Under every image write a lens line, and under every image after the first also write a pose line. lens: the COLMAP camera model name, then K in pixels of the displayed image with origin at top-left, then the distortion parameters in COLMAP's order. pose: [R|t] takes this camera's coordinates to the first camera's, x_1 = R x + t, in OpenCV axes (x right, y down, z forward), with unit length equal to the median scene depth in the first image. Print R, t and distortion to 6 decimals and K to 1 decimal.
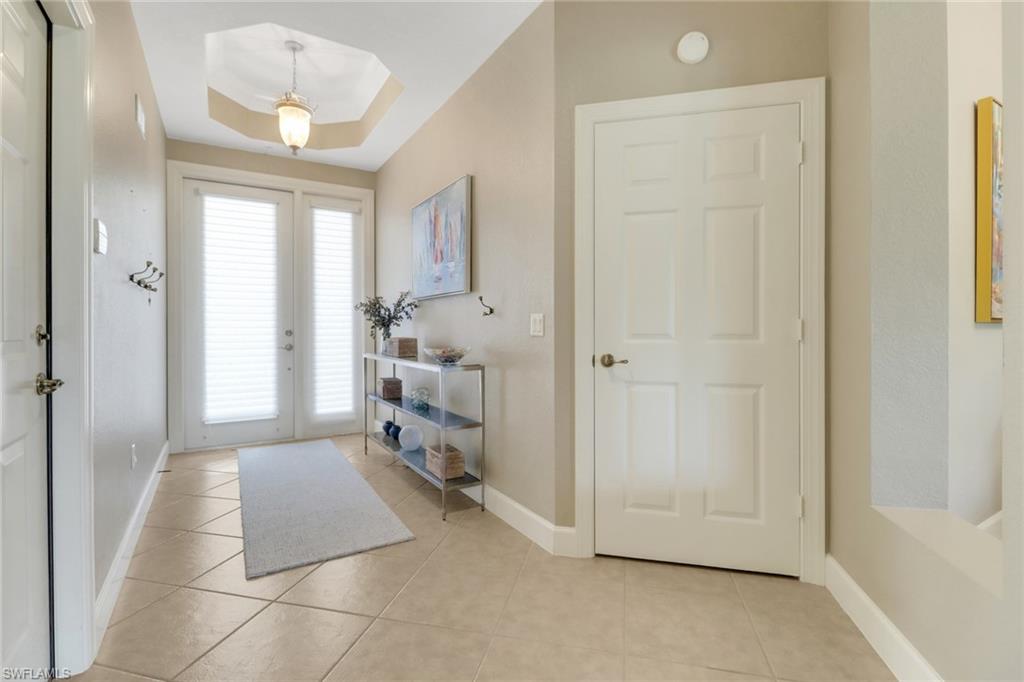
lens RADIAL K [[496.1, 0, 513.0], [0, 496.1, 333.1], [0, 0, 1]] dist [0.010286, -0.003450]
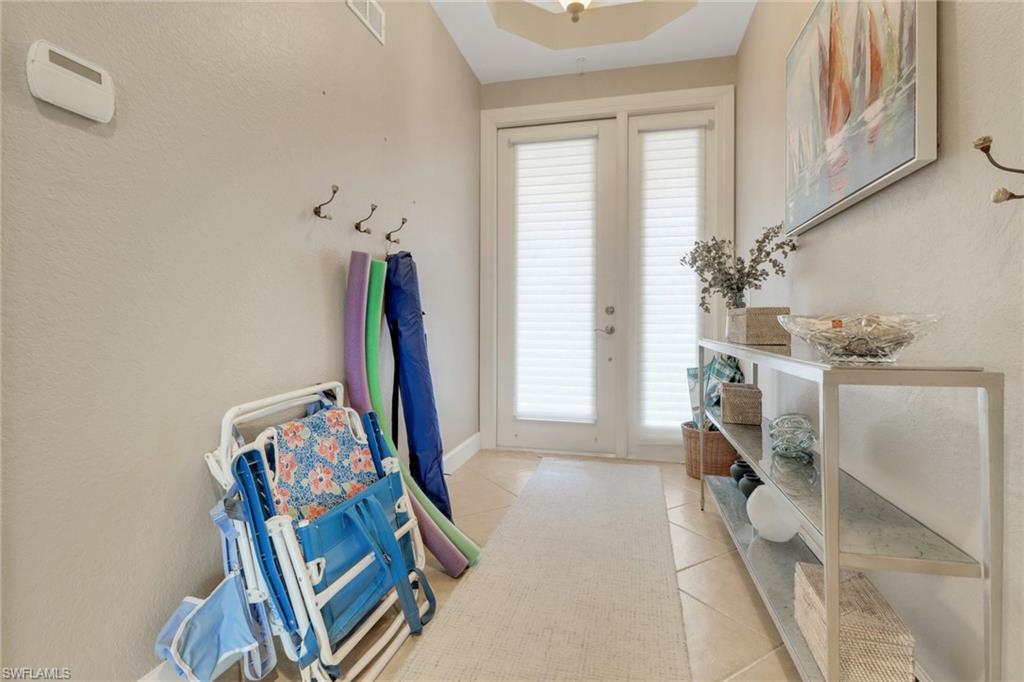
lens RADIAL K [[489.1, 0, 517.3], [0, 489.1, 320.7], [0, 0, 1]] dist [-0.002959, -0.002832]
pose [[0.708892, -0.000718, -0.705317, -0.042728], [-0.014149, 0.999784, -0.015239, 0.031489], [0.705175, 0.020782, 0.708728, 0.438739]]
